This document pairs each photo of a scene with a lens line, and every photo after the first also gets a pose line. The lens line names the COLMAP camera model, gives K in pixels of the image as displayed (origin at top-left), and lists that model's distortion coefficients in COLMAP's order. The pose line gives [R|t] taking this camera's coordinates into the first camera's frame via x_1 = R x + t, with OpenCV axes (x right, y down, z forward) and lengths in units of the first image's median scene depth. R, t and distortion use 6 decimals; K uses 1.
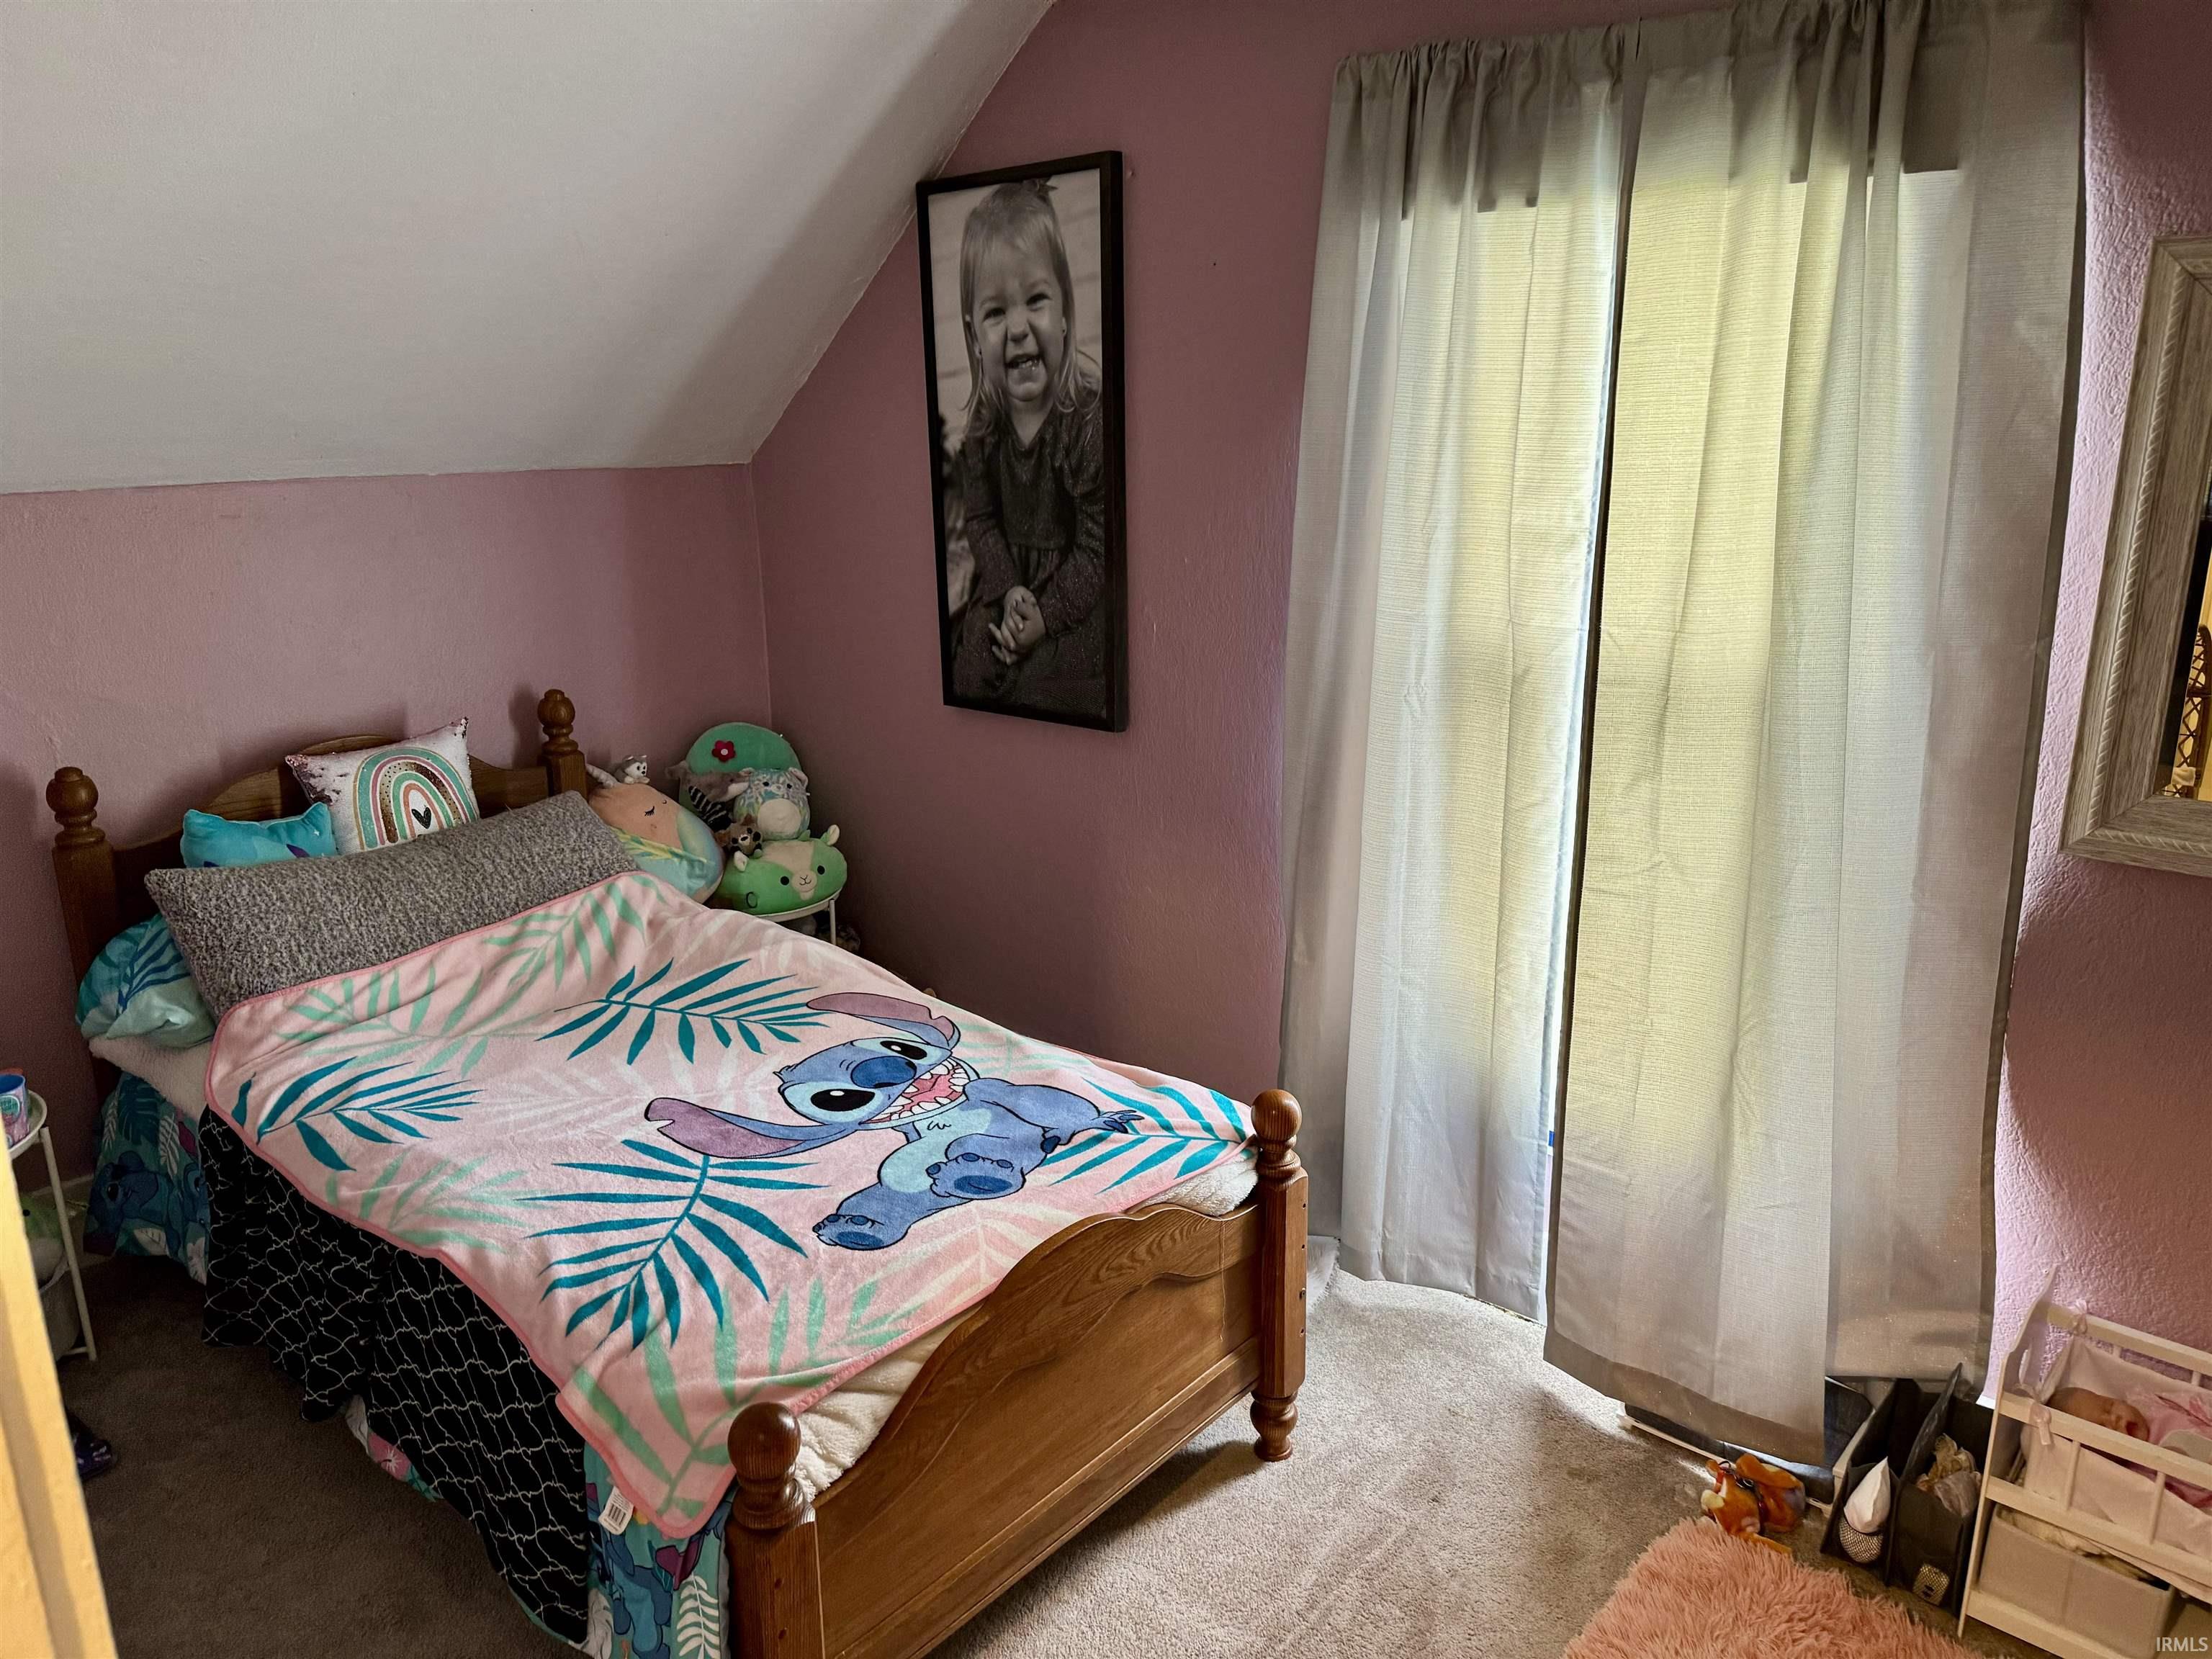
lens RADIAL K [[1525.0, 0, 1106.0], [0, 1525.0, 829.5], [0, 0, 1]] dist [0.122016, -0.001313]
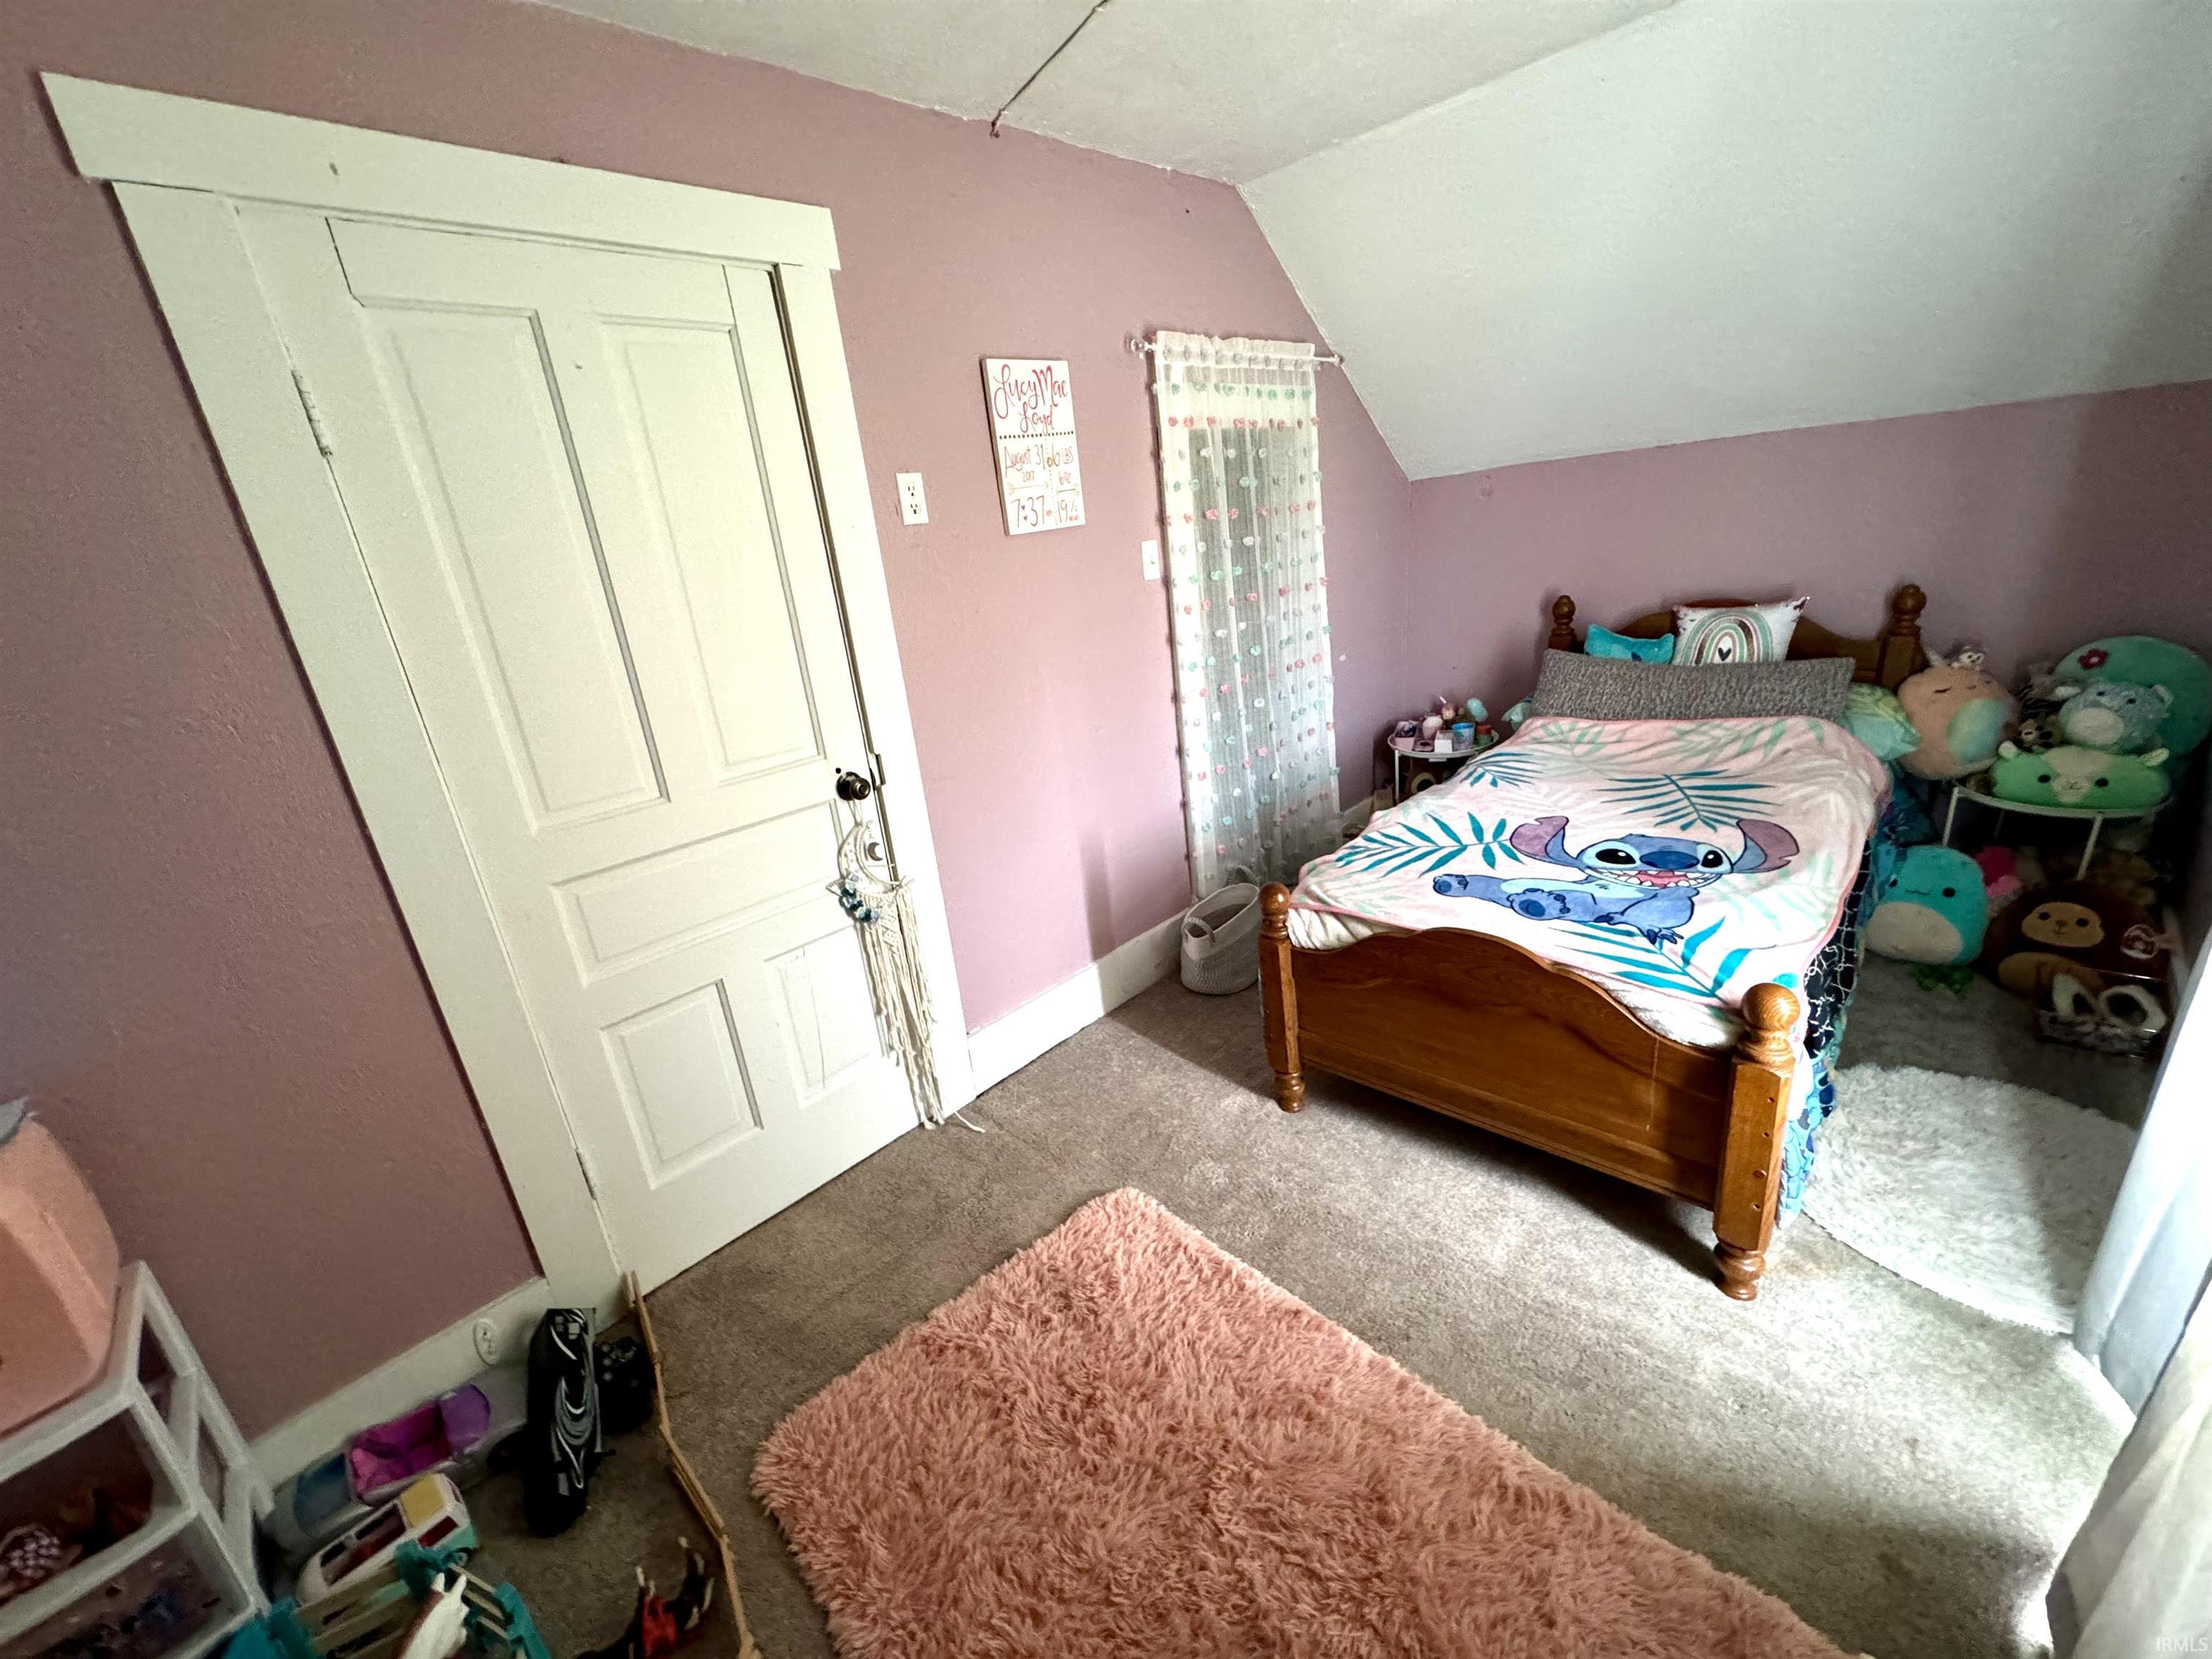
lens RADIAL K [[881.9, 0, 1106.0], [0, 881.9, 829.5], [0, 0, 1]] dist [-0.004720, 0.000394]
pose [[-0.029723, 0.343301, -0.938755, 0.627944], [-0.160639, 0.925322, 0.343474, -0.062682], [0.986566, 0.161009, 0.027644, 0.475299]]
